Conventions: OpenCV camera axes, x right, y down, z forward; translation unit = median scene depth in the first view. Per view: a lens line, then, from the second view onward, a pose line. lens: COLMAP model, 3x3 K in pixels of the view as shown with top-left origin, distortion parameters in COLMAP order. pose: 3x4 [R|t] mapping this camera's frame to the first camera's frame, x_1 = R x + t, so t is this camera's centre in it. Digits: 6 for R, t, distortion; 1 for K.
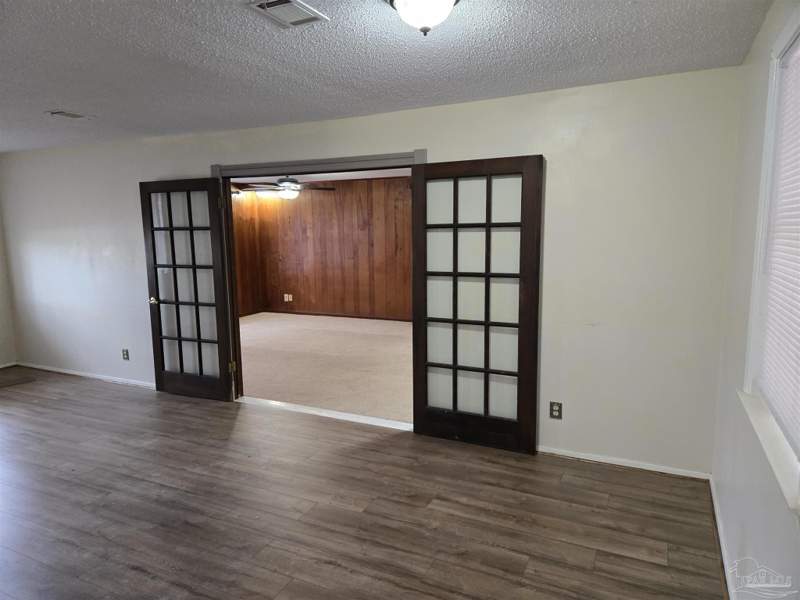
lens RADIAL K [[517.2, 0, 394.1], [0, 517.2, 292.3], [0, 0, 1]] dist [0.091832, -0.072784]
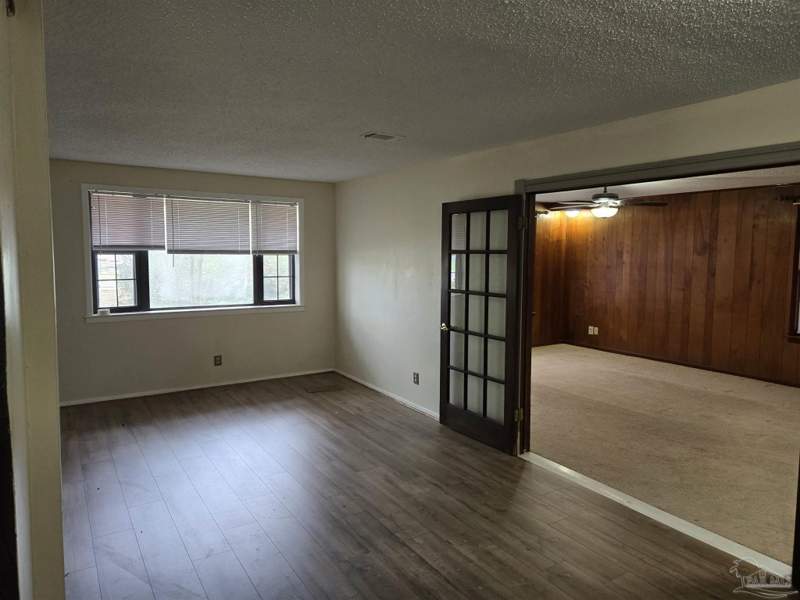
lens RADIAL K [[517.2, 0, 394.1], [0, 517.2, 292.3], [0, 0, 1]] dist [0.091832, -0.072784]
pose [[0.841185, 0.064944, -0.536834, -0.037693], [-0.086385, 0.996151, -0.014850, -0.024748], [0.533803, 0.058865, 0.843557, 0.162783]]
